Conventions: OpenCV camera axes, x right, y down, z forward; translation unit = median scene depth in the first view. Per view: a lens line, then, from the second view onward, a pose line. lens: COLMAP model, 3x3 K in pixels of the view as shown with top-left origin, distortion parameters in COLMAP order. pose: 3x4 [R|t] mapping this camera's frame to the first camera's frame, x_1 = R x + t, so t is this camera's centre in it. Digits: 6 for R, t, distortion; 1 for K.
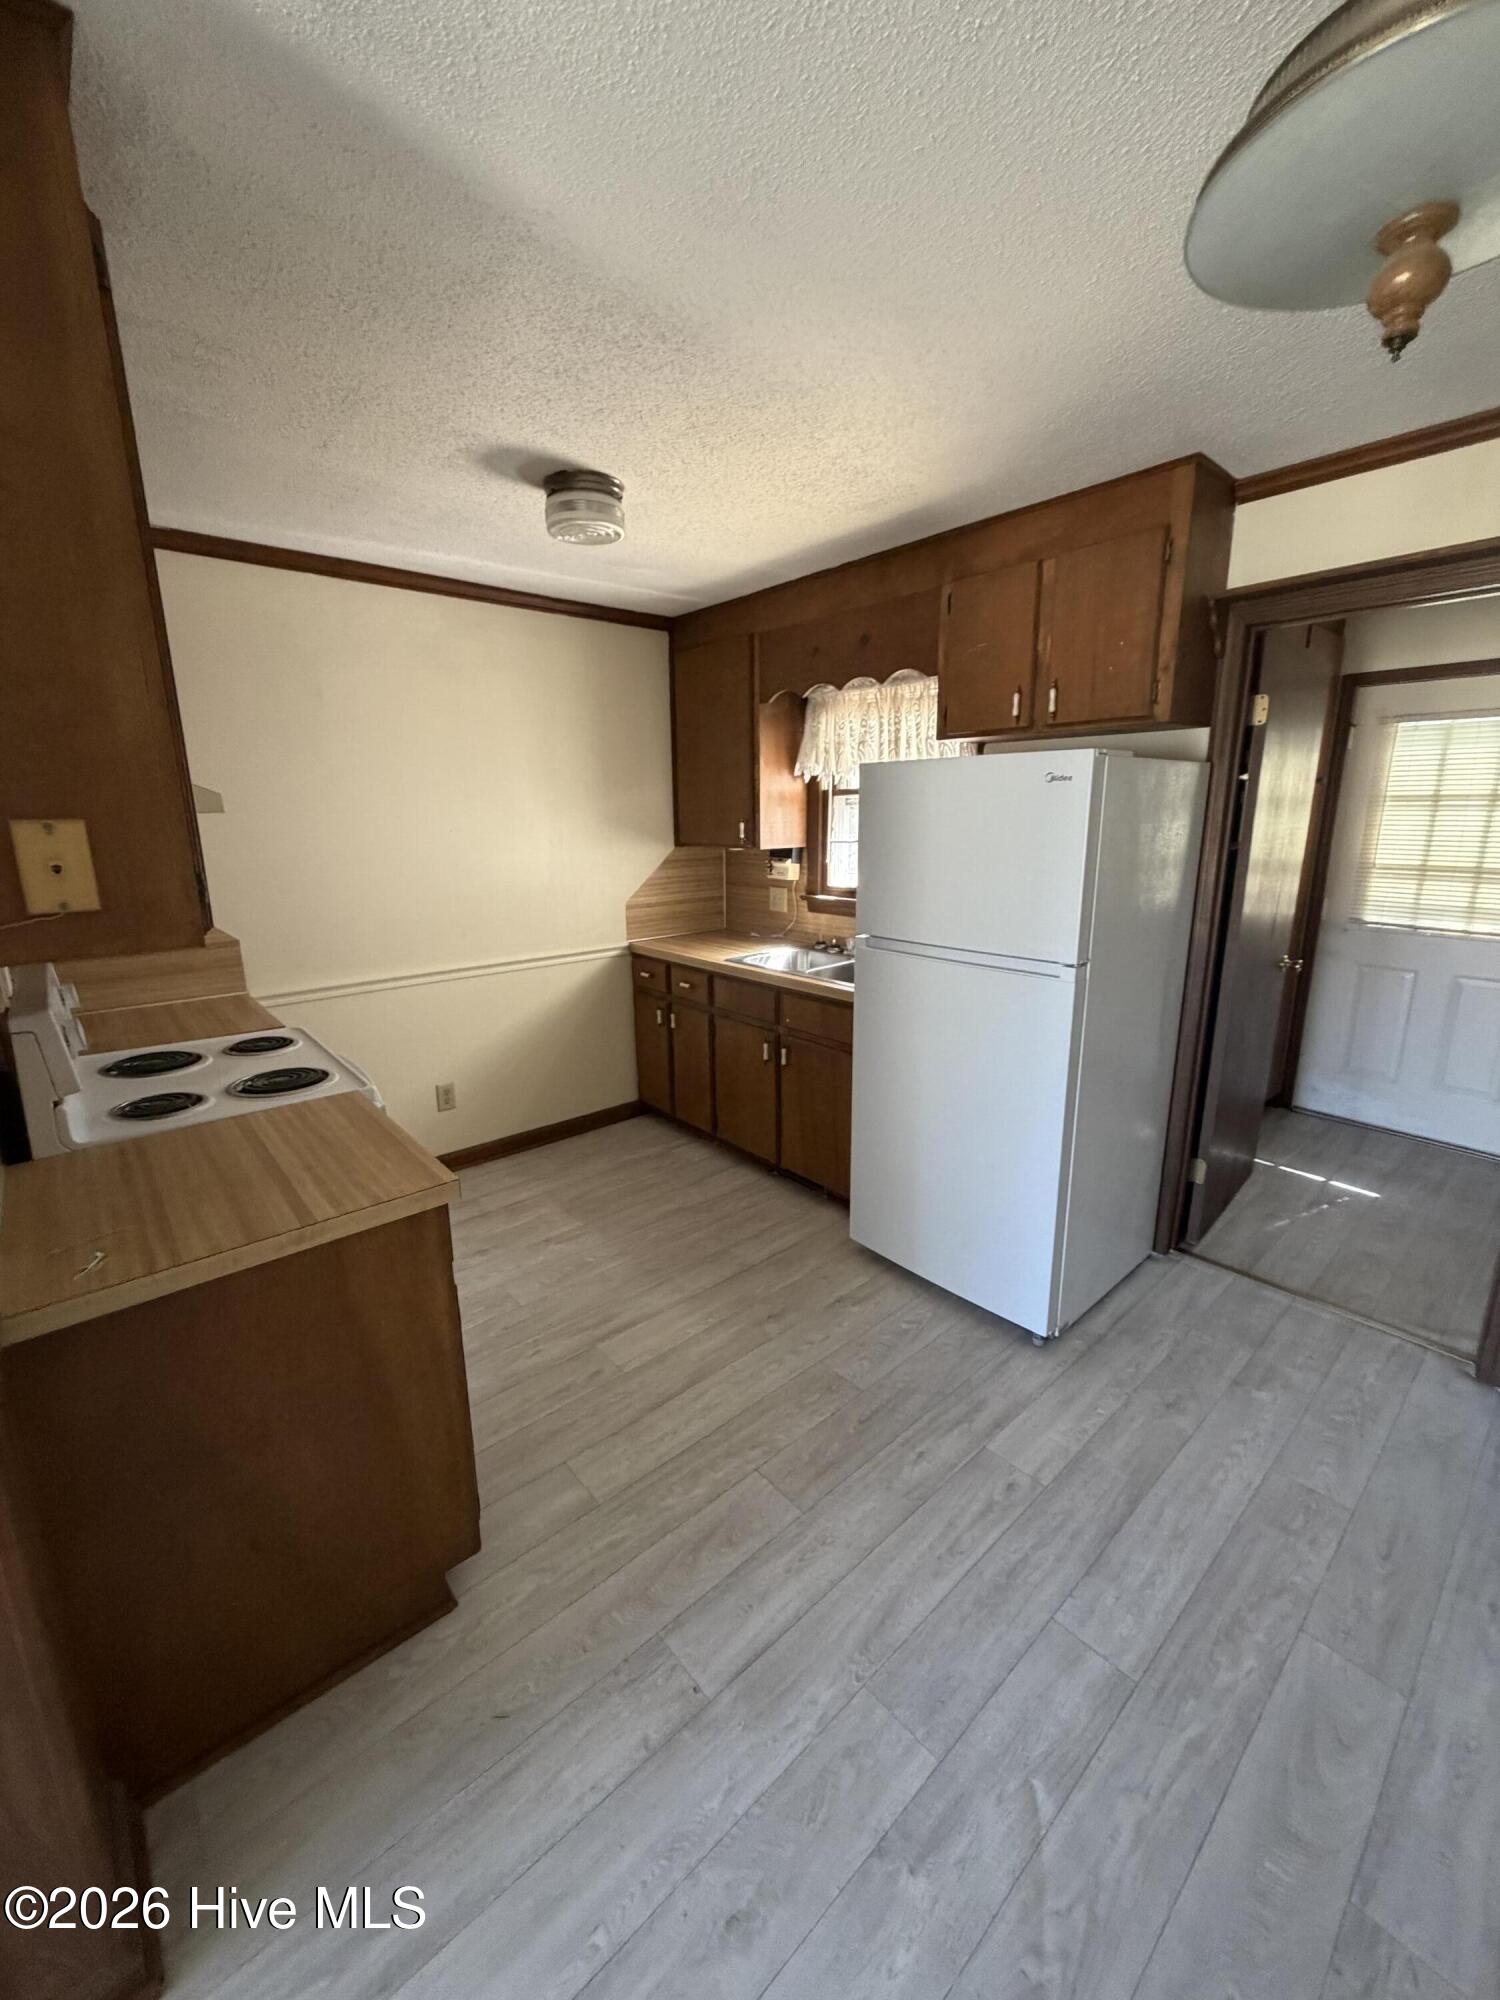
lens RADIAL K [[792.2, 0, 748.4], [0, 792.2, 986.2], [0, 0, 1]] dist [-0.008621, 0.001121]
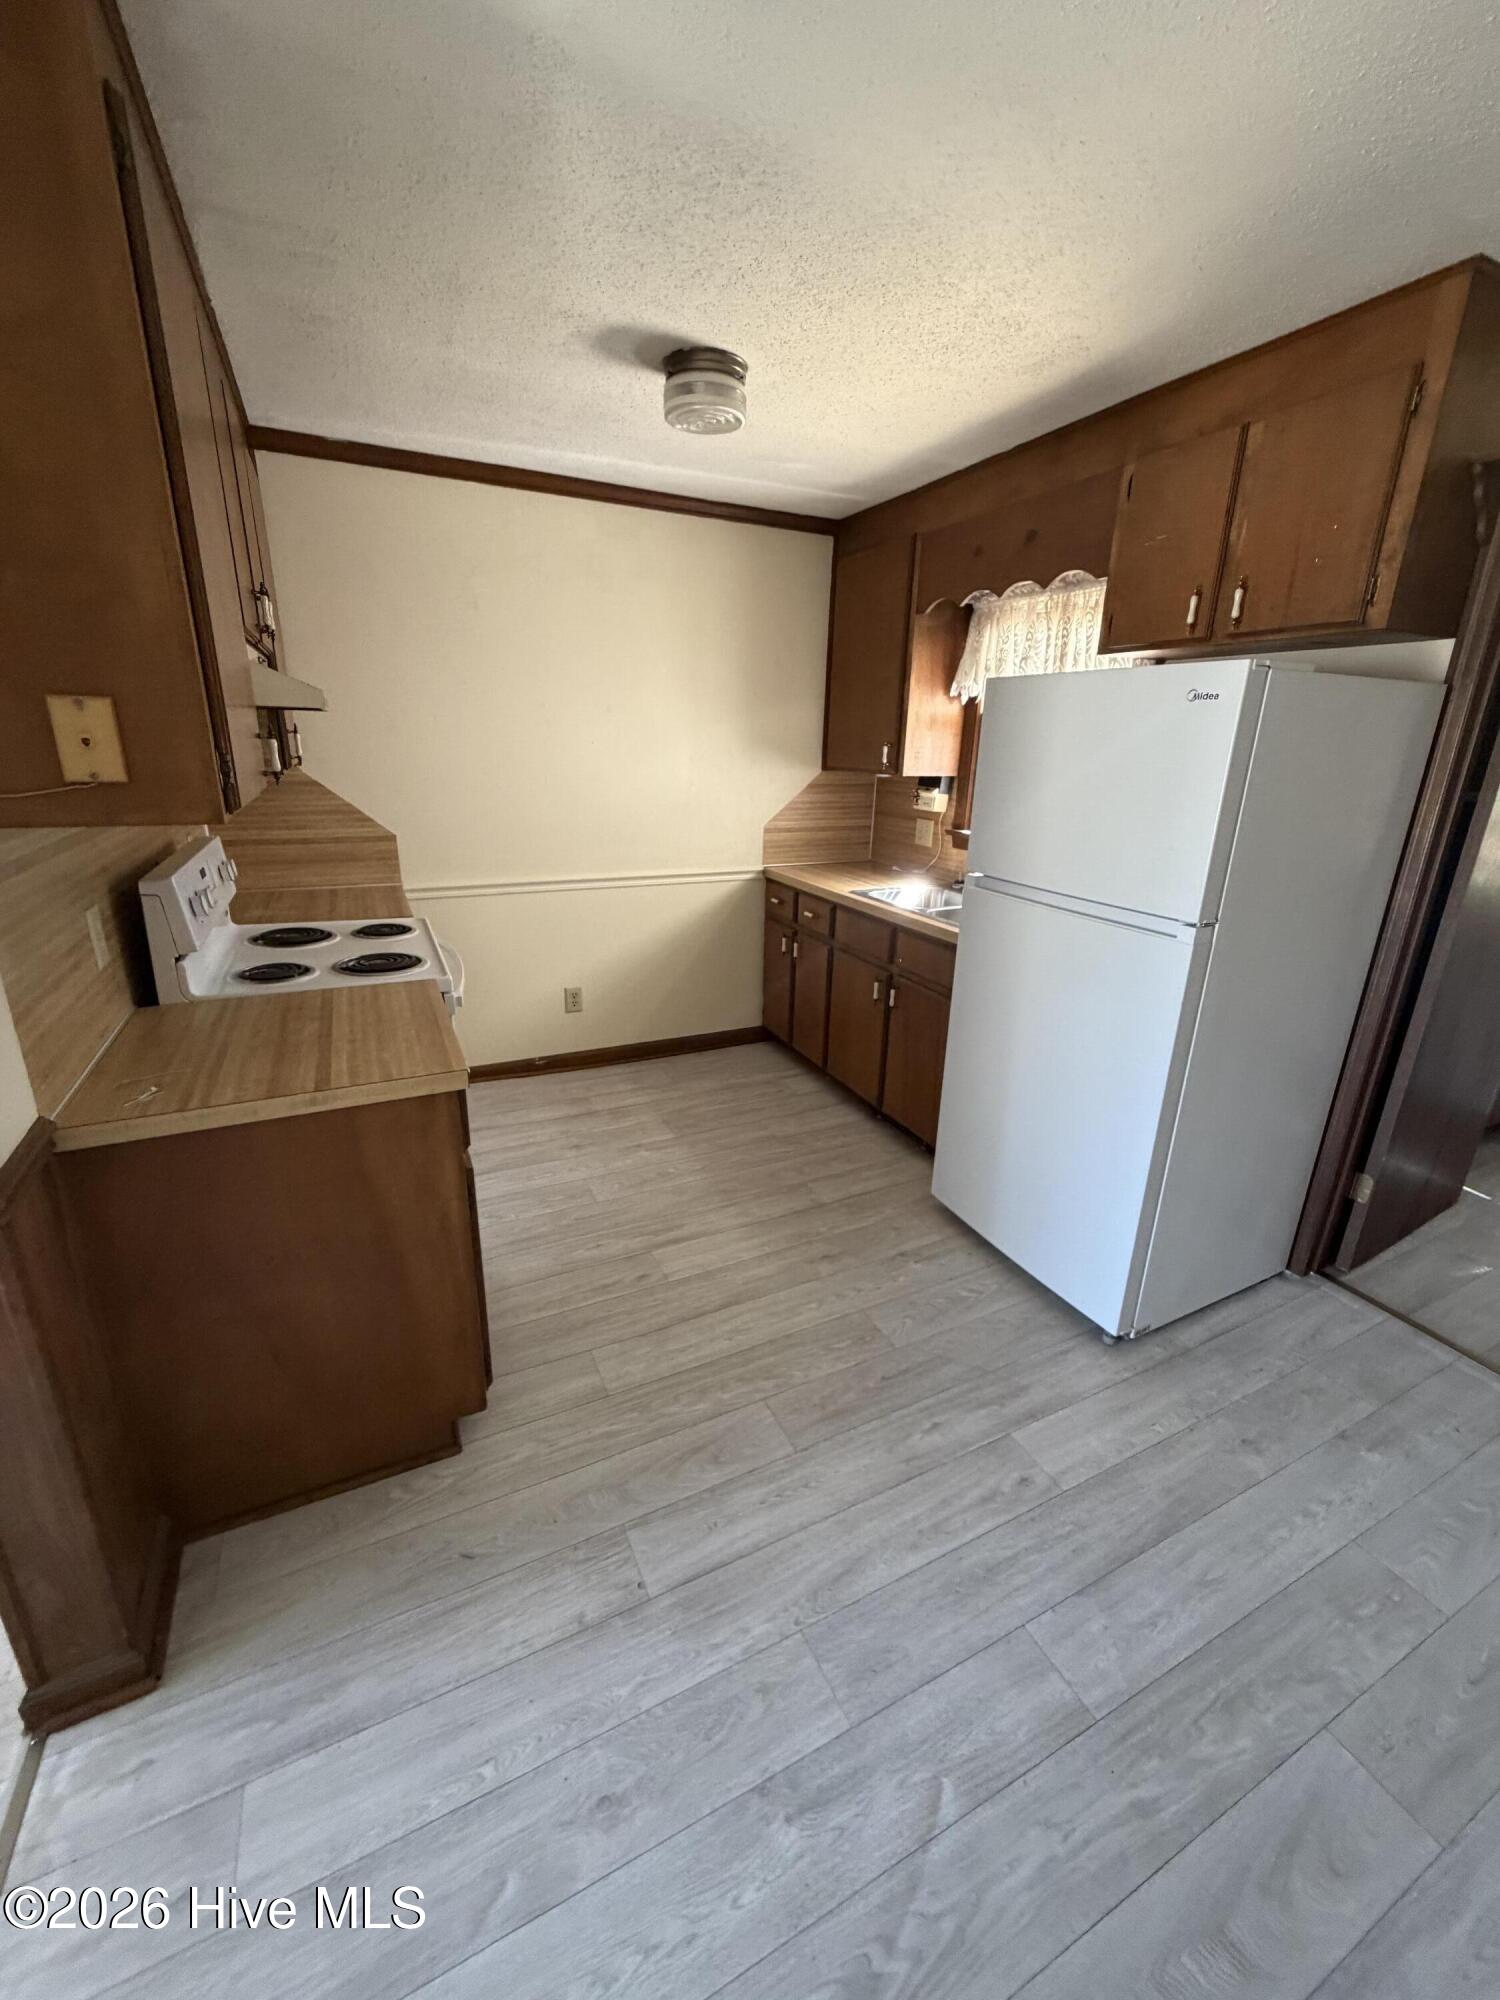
lens RADIAL K [[792.2, 0, 749.1], [0, 792.2, 987.4], [0, 0, 1]] dist [-0.008621, 0.001121]
pose [[0.964609, 0.110794, -0.239279, 0.163506], [-0.090108, 0.991318, 0.095759, 0.002119], [0.247811, -0.070809, 0.966217, 0.064004]]
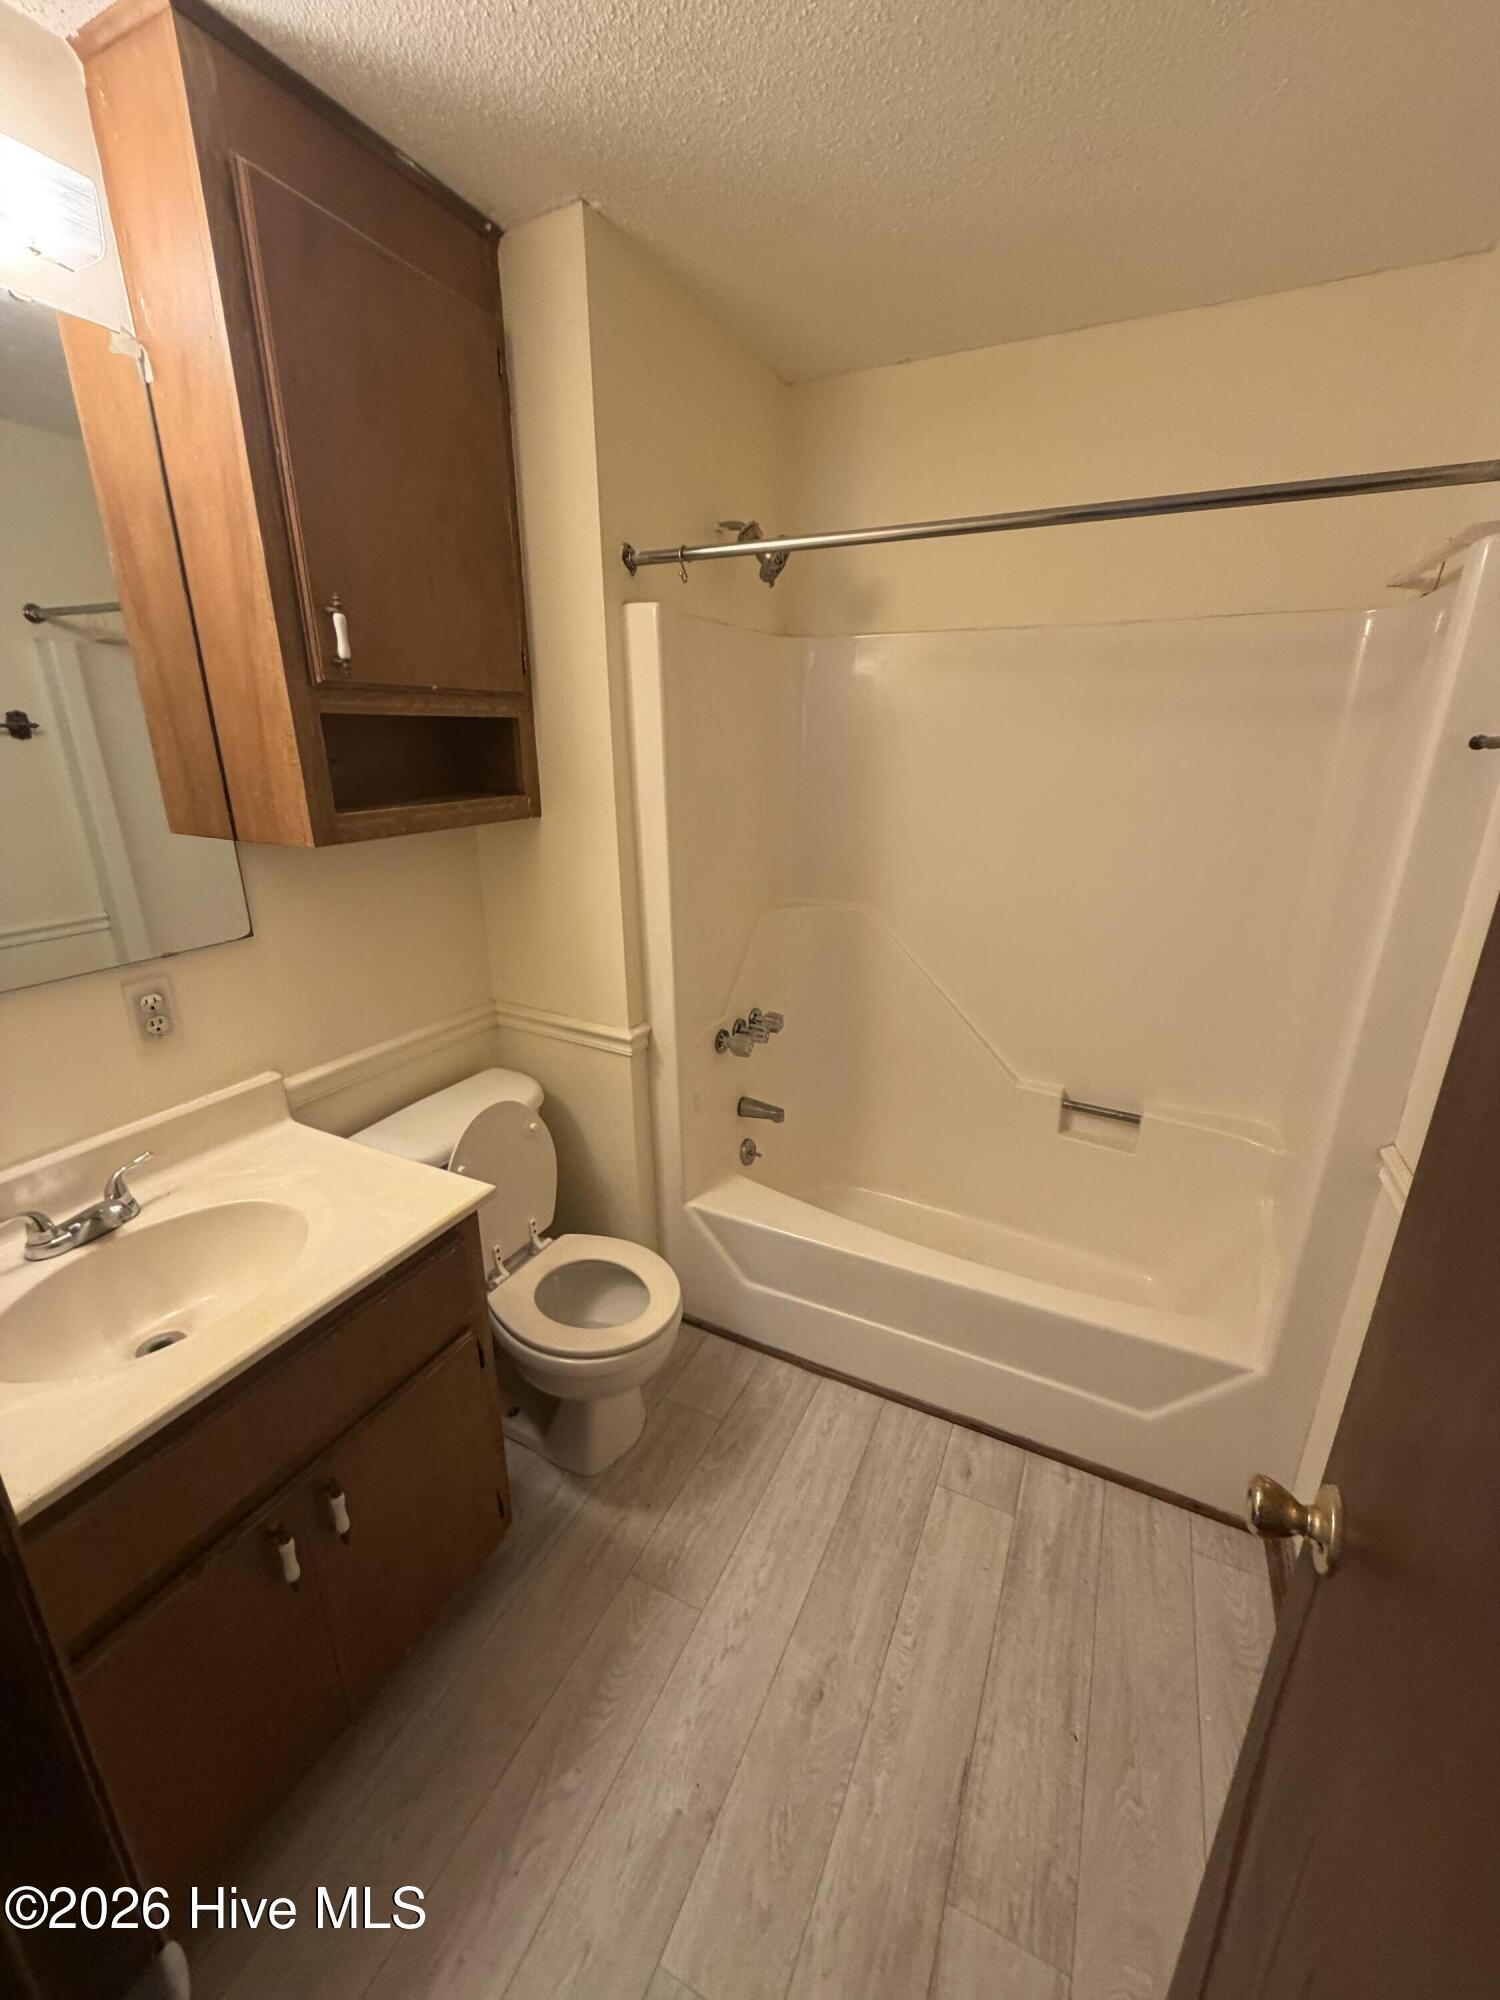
lens RADIAL K [[792.2, 0, 744.9], [0, 792.2, 996.5], [0, 0, 1]] dist [-0.008621, 0.001121]
pose [[-0.923378, 0.135828, -0.359060, 0.203331], [-0.065687, 0.865618, 0.496378, -0.168841], [0.378231, 0.481930, -0.790370, 0.769981]]
